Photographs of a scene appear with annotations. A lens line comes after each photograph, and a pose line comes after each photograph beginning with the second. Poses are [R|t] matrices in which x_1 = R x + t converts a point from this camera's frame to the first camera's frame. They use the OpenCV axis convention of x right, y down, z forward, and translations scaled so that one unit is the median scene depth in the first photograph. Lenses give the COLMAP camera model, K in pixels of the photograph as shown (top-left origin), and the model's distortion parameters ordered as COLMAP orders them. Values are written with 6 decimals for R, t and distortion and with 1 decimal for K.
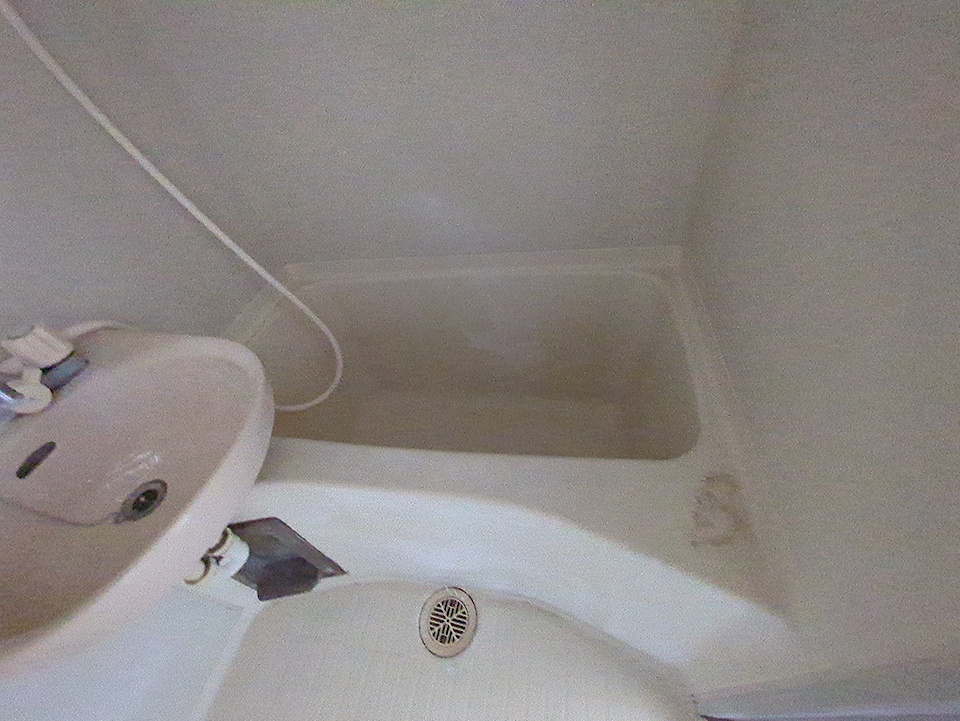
lens RADIAL K [[375.3, 0, 478.3], [0, 375.3, 362.3], [0, 0, 1]] dist [-0.001037, 0.000225]
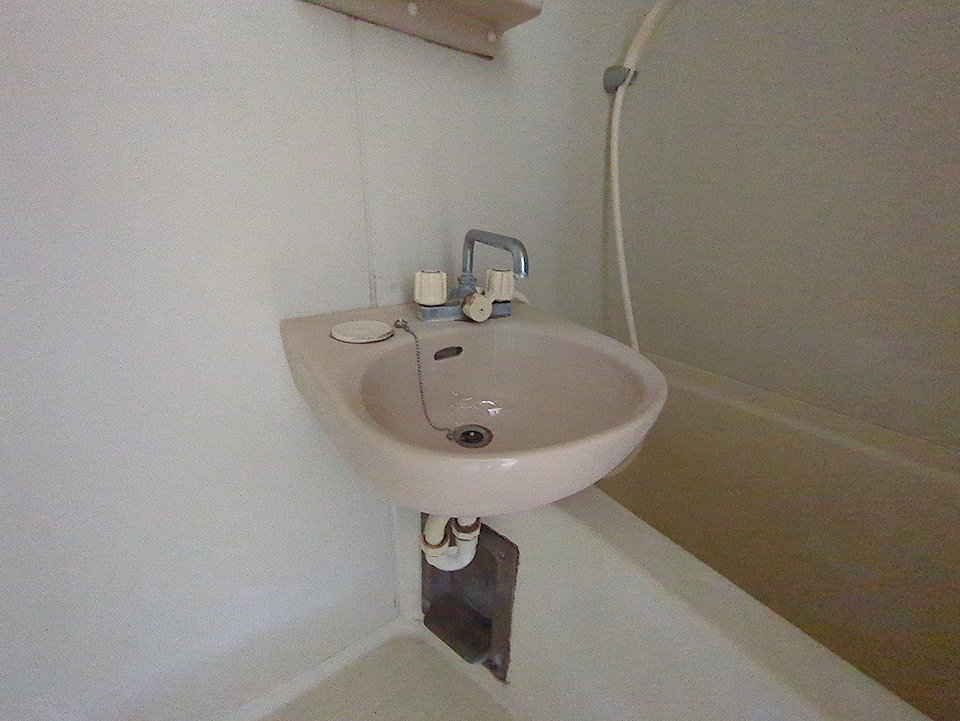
lens RADIAL K [[375.3, 0, 481.8], [0, 375.3, 366.5], [0, 0, 1]] dist [-0.001037, 0.000225]
pose [[0.697049, 0.412531, -0.586465, -0.259864], [-0.605850, 0.776315, -0.174014, 0.283860], [0.383496, 0.476606, 0.791061, 0.083955]]
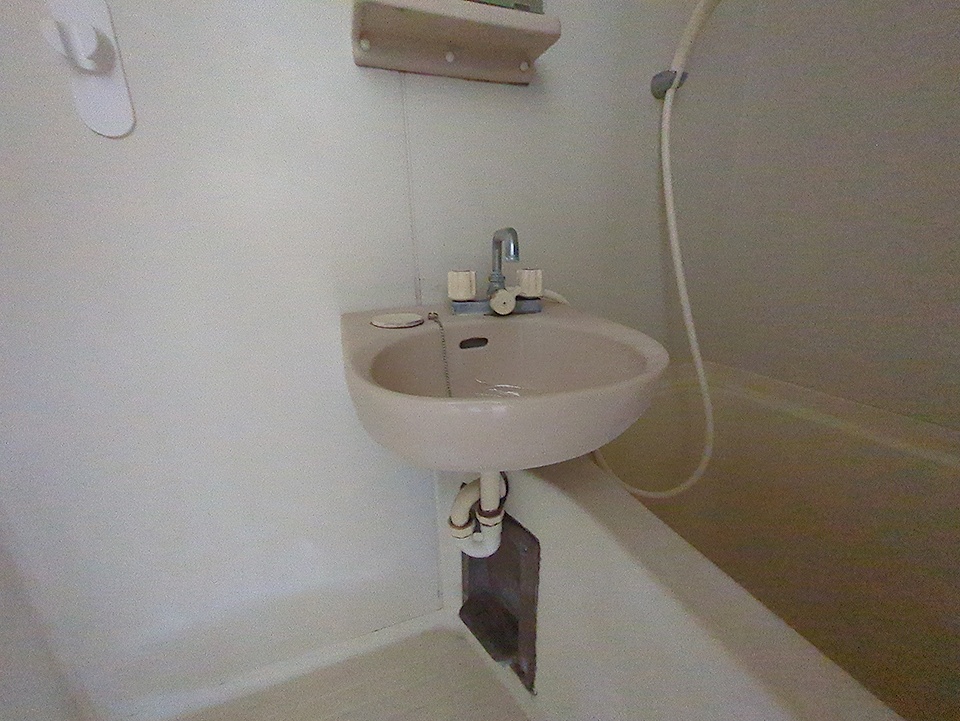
lens RADIAL K [[375.3, 0, 483.8], [0, 375.3, 365.3], [0, 0, 1]] dist [-0.001037, 0.000225]
pose [[0.495702, 0.371943, -0.784817, -0.079836], [-0.663582, 0.745190, -0.065965, 0.248412], [0.560302, 0.553489, 0.616207, 0.173711]]
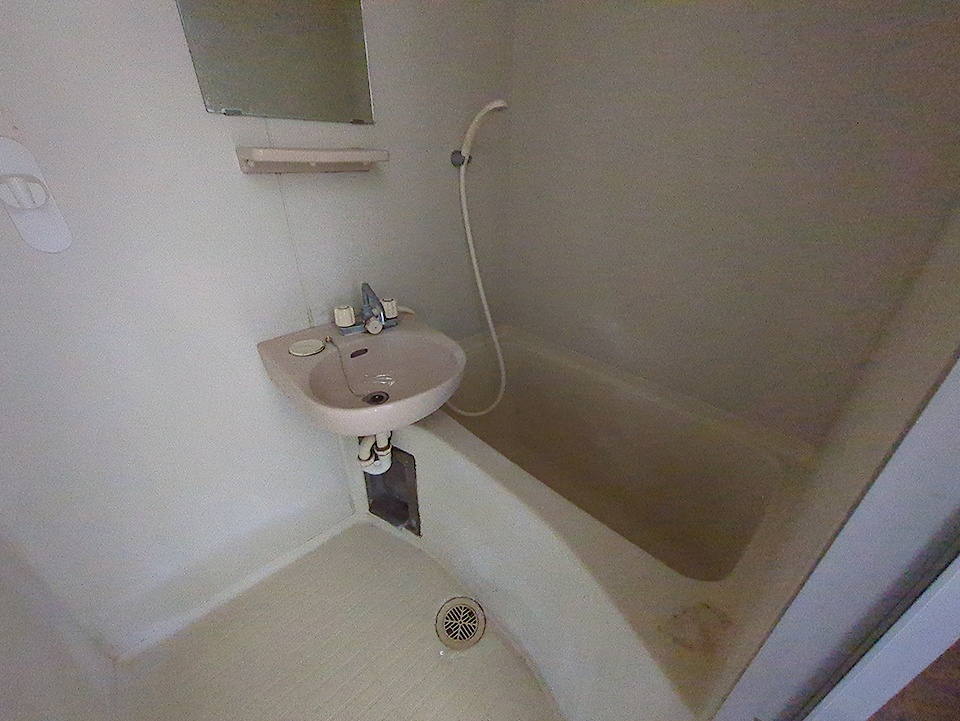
lens RADIAL K [[375.3, 0, 482.1], [0, 375.3, 360.0], [0, 0, 1]] dist [-0.001037, 0.000225]
pose [[0.784477, 0.416479, -0.459501, 0.209655], [-0.527145, 0.838110, -0.140321, 0.148464], [0.326672, 0.352302, 0.877023, -0.380294]]
